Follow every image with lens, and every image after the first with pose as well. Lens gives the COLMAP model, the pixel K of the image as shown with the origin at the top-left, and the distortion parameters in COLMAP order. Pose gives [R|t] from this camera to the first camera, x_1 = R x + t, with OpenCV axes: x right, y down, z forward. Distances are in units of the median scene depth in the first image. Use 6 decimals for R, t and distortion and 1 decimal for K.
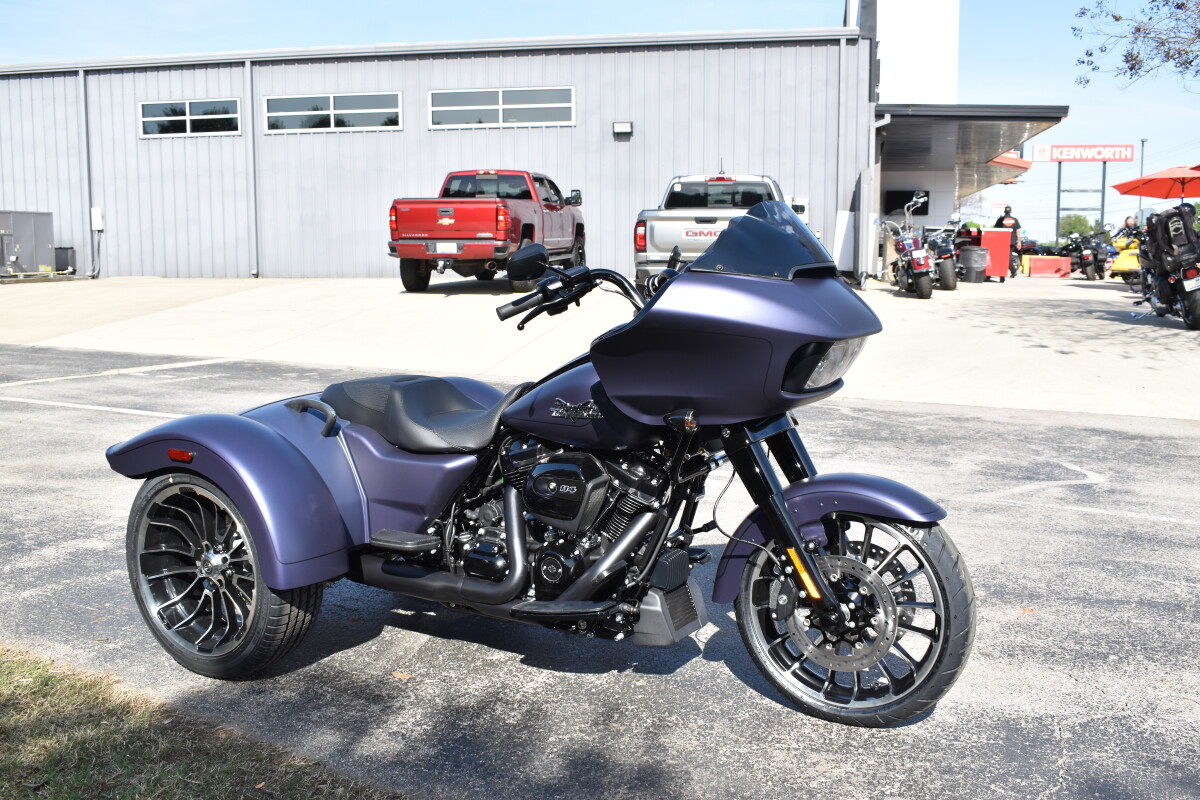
lens RADIAL K [[1186.8, 0, 602.7], [0, 1186.8, 400.1], [0, 0, 1]] dist [-0.085795, 0.032190]
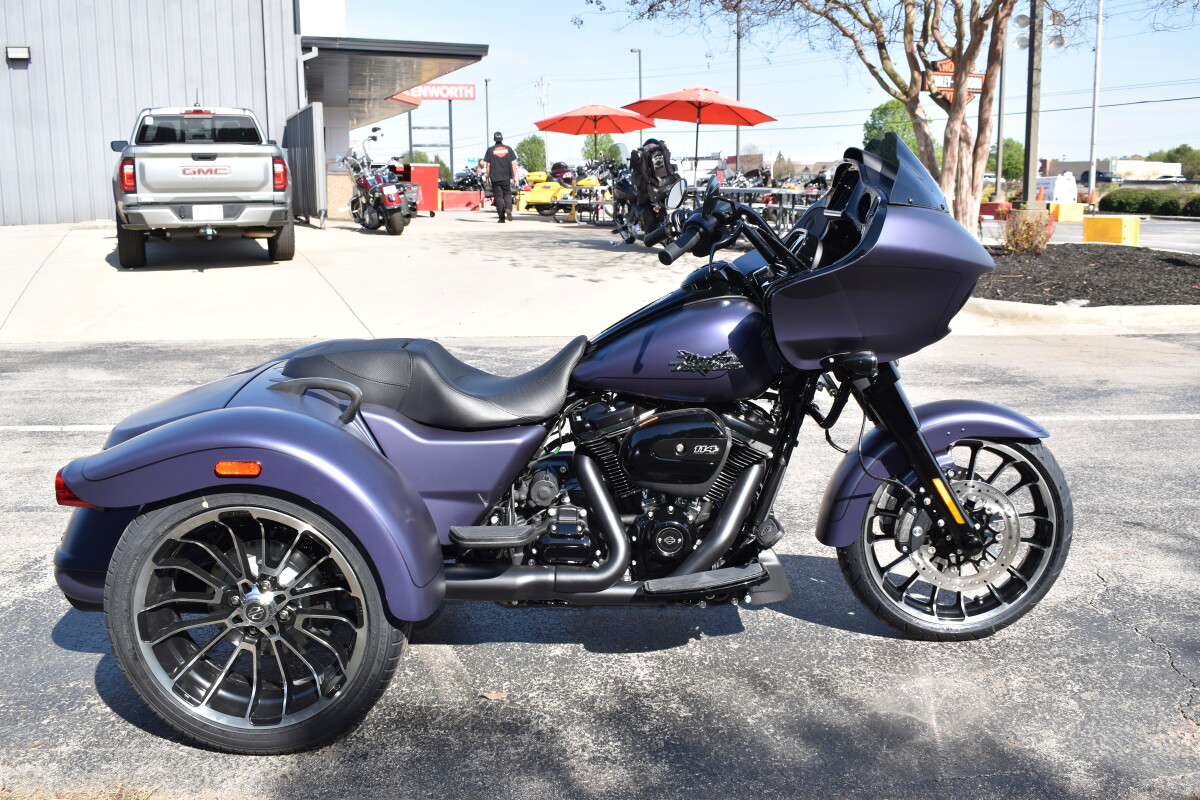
lens RADIAL K [[1186.8, 0, 602.7], [0, 1186.8, 400.1], [0, 0, 1]] dist [-0.085795, 0.032190]
pose [[0.856158, -0.098695, 0.507202, -0.468493], [0.072341, 0.994816, 0.071466, -0.027637], [-0.511626, -0.024495, 0.858859, 0.224270]]
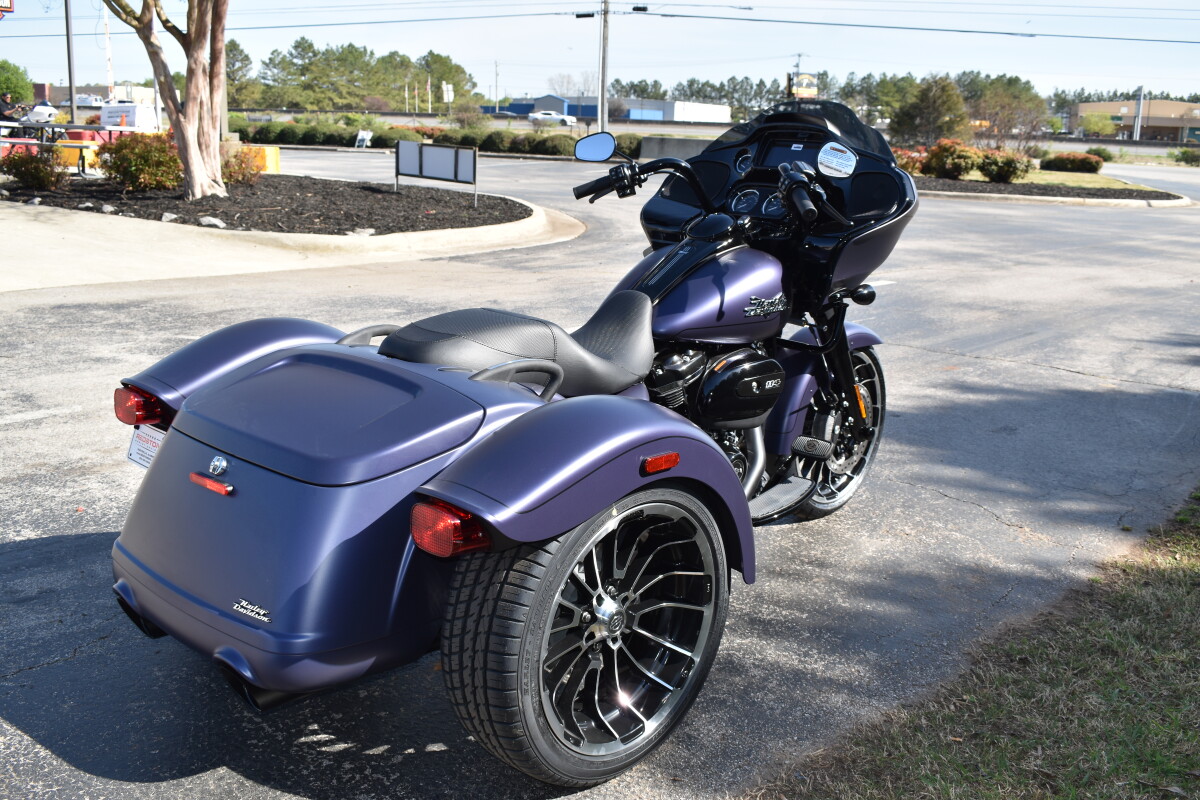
lens RADIAL K [[1186.8, 0, 602.7], [0, 1186.8, 400.1], [0, 0, 1]] dist [-0.085795, 0.032190]
pose [[0.220409, -0.217852, 0.950768, -0.871666], [0.092792, 0.975002, 0.201893, -0.109114], [-0.970984, 0.043725, 0.235114, 0.767953]]
